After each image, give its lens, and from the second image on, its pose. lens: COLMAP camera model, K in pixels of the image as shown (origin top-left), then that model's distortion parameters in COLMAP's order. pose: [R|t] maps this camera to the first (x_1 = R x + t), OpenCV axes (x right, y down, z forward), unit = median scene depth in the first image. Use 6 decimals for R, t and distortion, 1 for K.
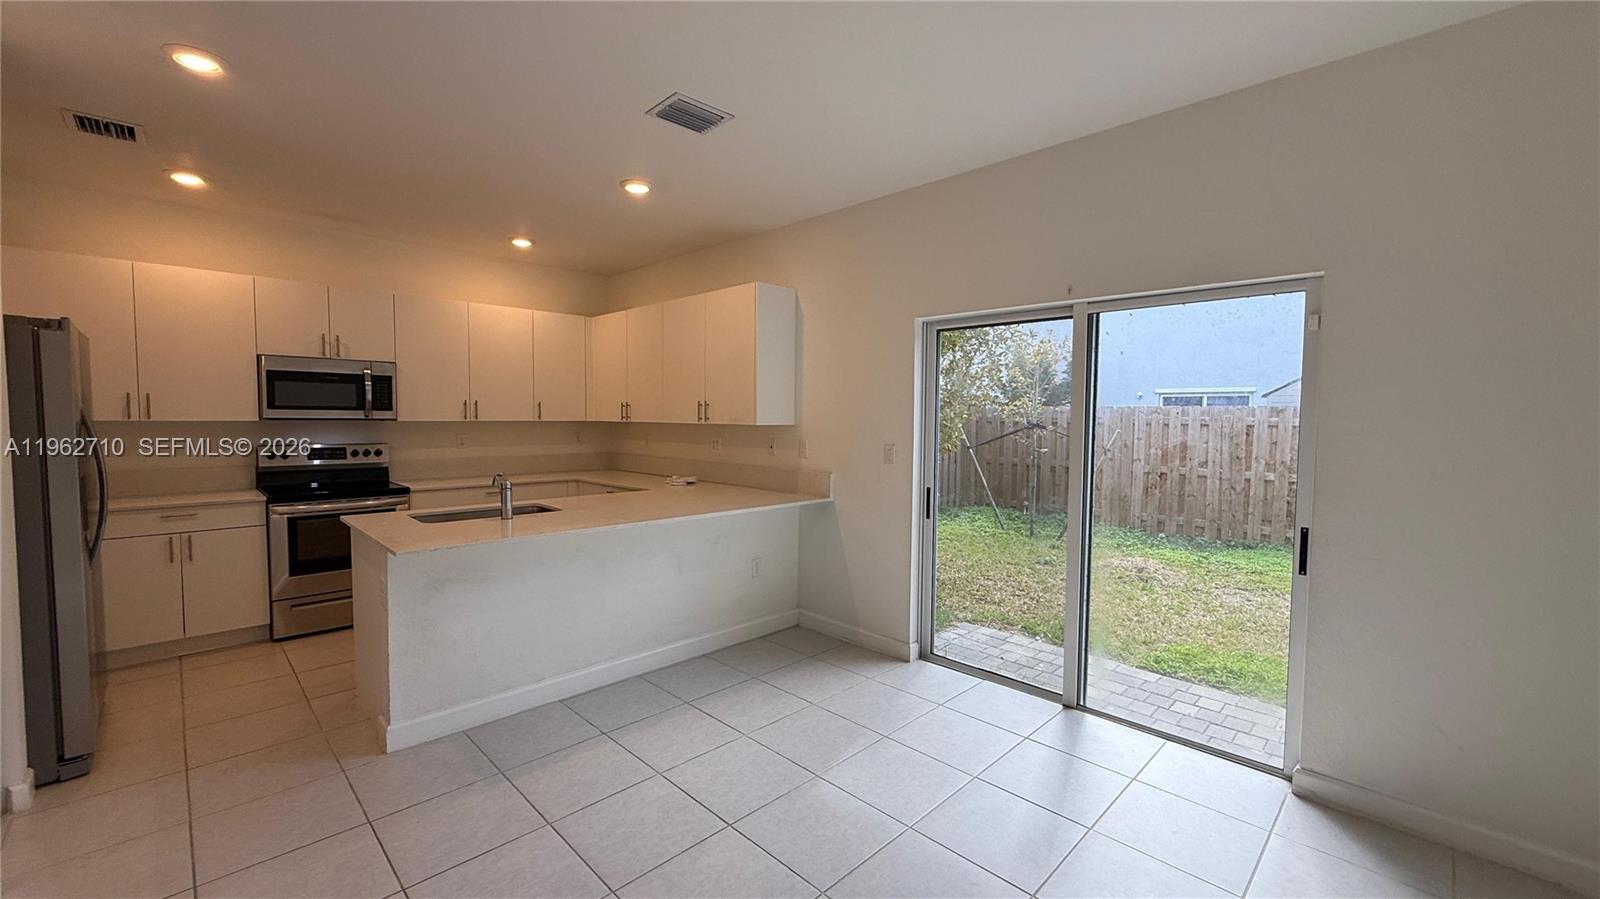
lens RADIAL K [[636.3, 0, 792.6], [0, 636.3, 449.3], [0, 0, 1]] dist [0.001784, -0.000882]
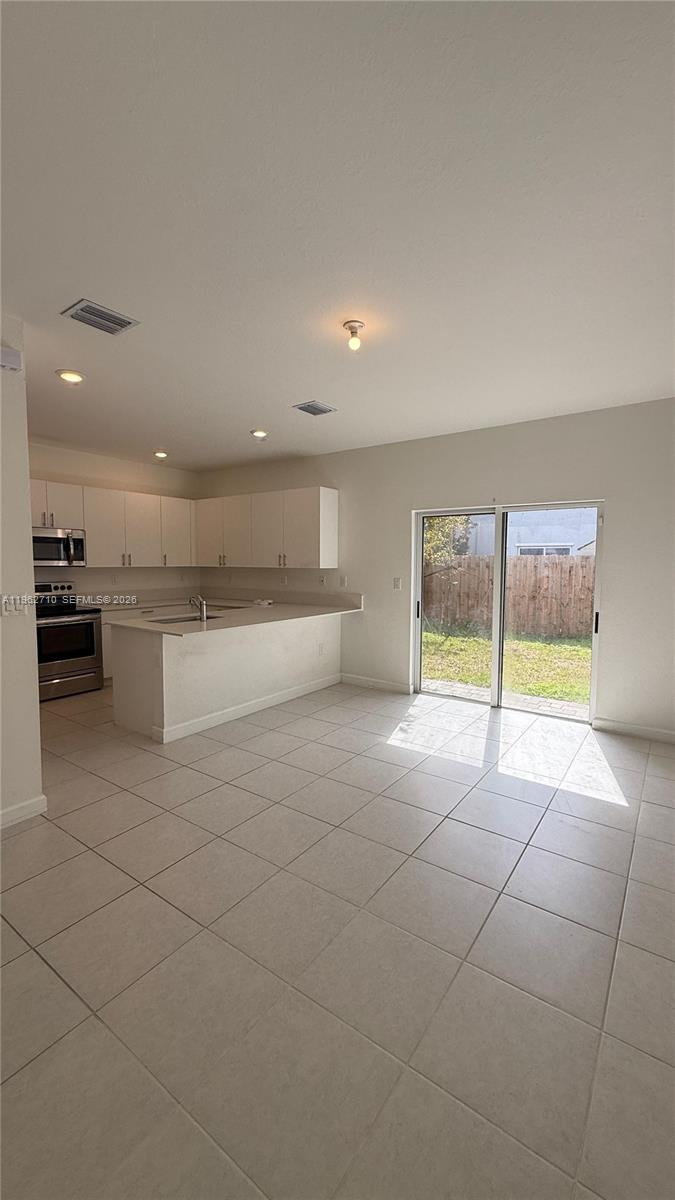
lens RADIAL K [[477.2, 0, 335.4], [0, 477.2, 596.8], [0, 0, 1]] dist [0.001784, -0.000882]
pose [[0.985737, -0.016373, 0.167492, -0.228565], [0.012626, 0.999646, 0.023413, 0.009866], [-0.167816, -0.020964, 0.985595, -0.296995]]
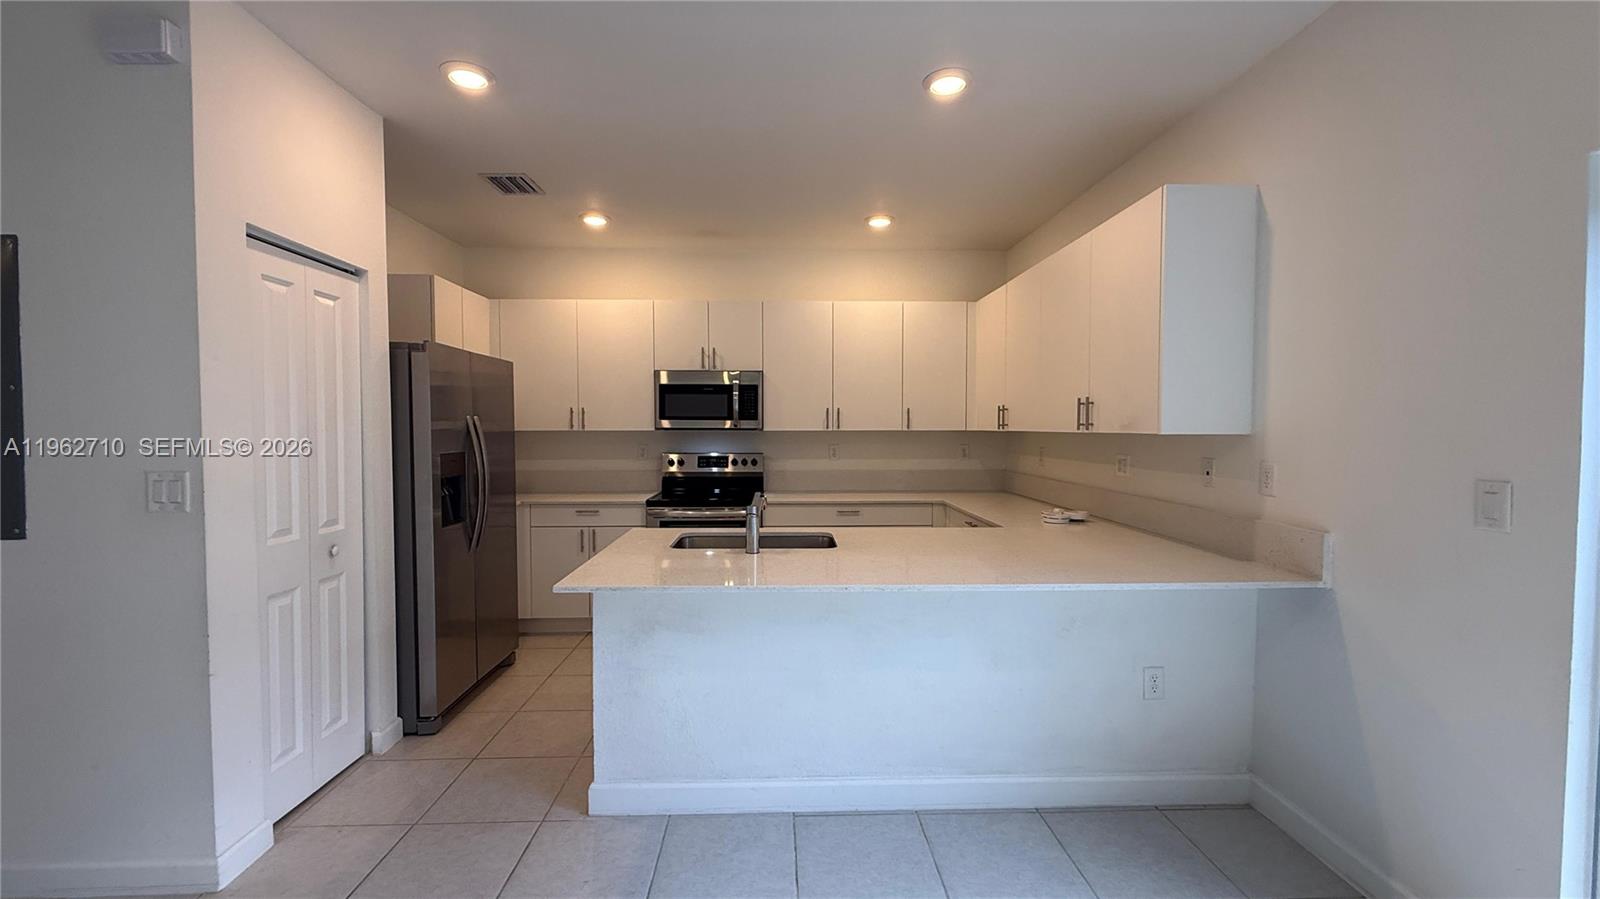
lens RADIAL K [[636.3, 0, 796.0], [0, 636.3, 449.7], [0, 0, 1]] dist [0.001784, -0.000882]
pose [[0.733276, 0.015566, -0.679753, 0.089945], [-0.029160, 0.999538, -0.008567, -0.009042], [0.679306, 0.026103, 0.733391, 0.344200]]
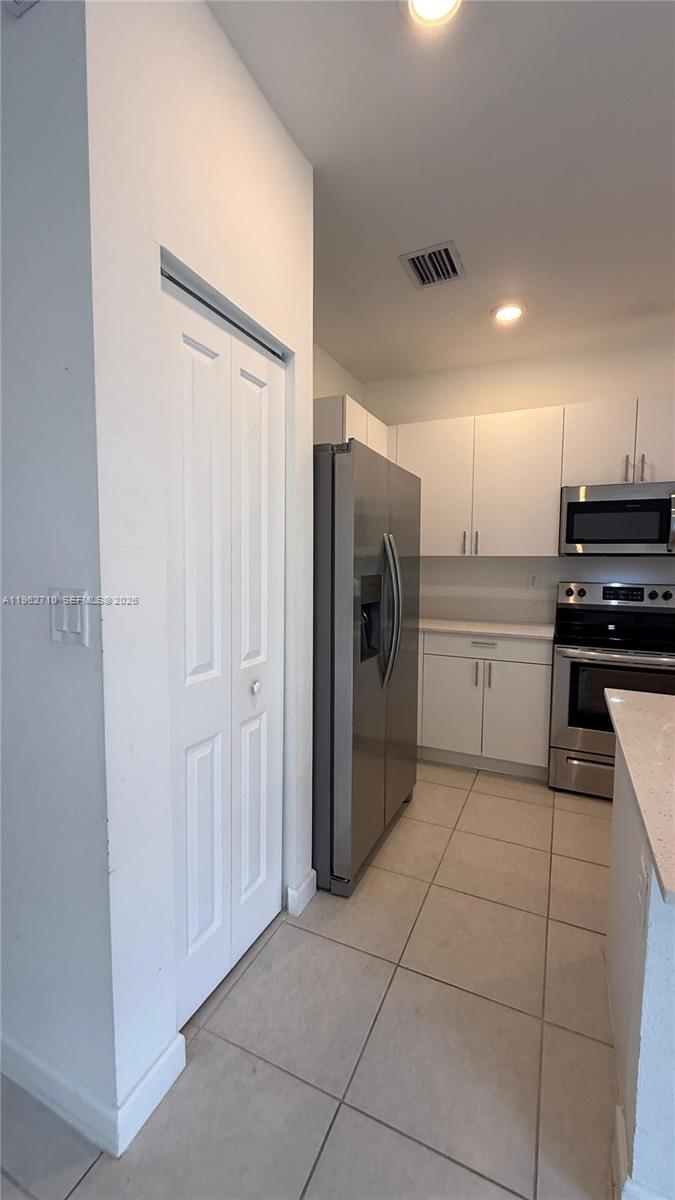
lens RADIAL K [[477.2, 0, 340.4], [0, 477.2, 597.3], [0, 0, 1]] dist [0.001784, -0.000882]
pose [[0.348539, 0.065970, -0.934970, -0.255728], [-0.054057, 0.997274, 0.050215, -0.000693], [0.935734, 0.033039, 0.351155, 0.417150]]
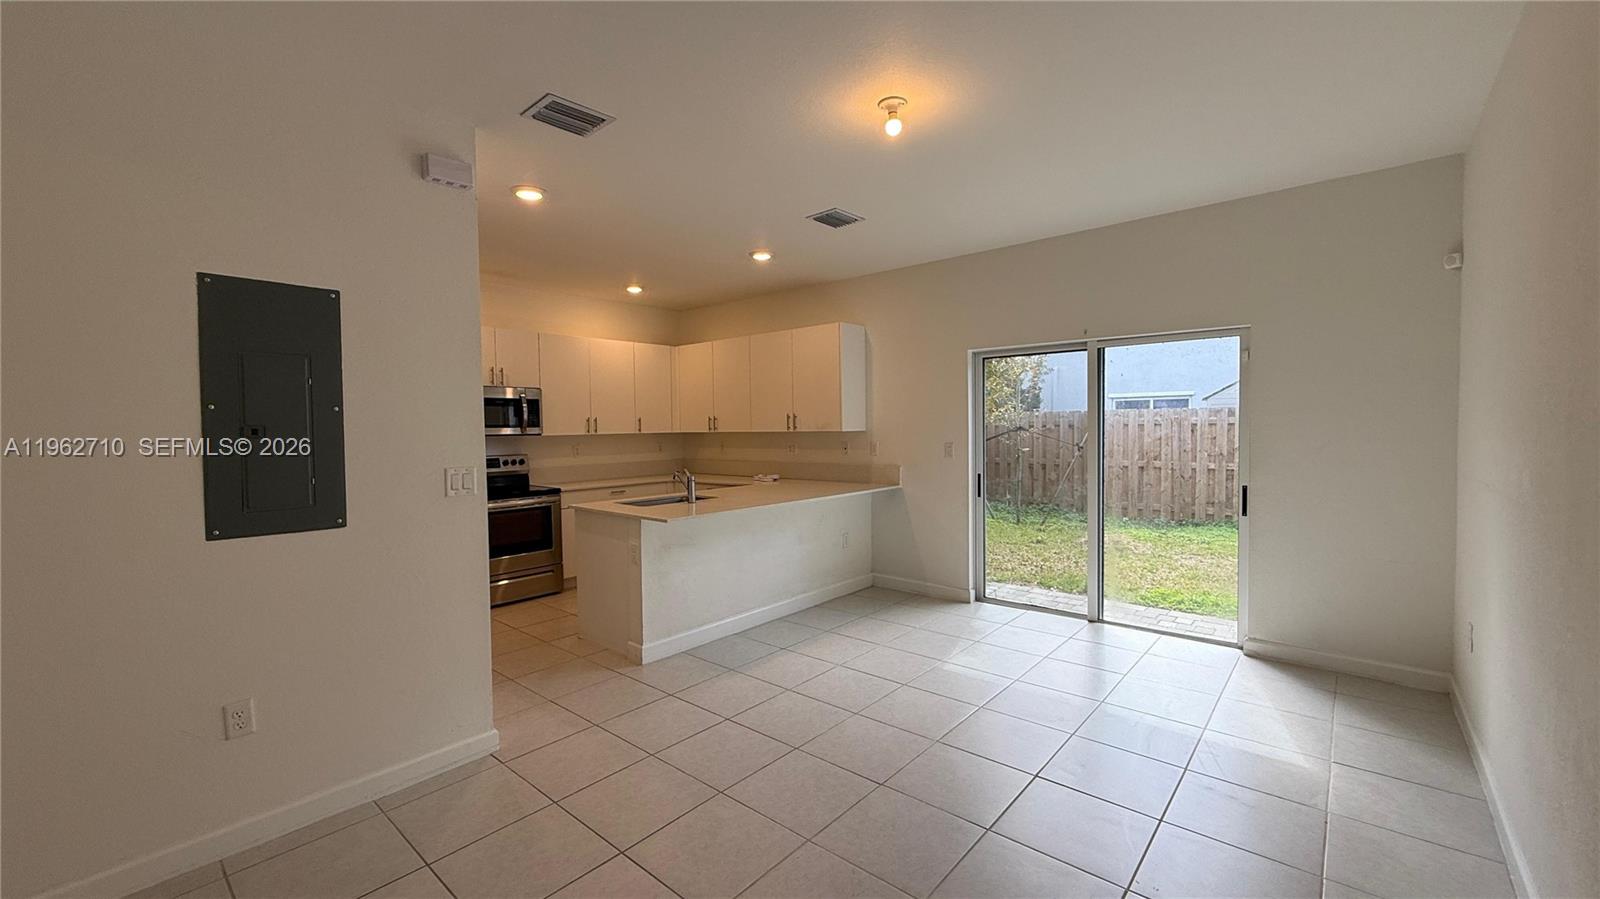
lens RADIAL K [[636.3, 0, 791.4], [0, 636.3, 450.0], [0, 0, 1]] dist [0.001784, -0.000882]
pose [[0.997252, -0.026387, 0.069230, -0.244634], [0.027434, 0.999522, -0.014220, 0.015415], [-0.068822, 0.016081, 0.997499, -0.287831]]
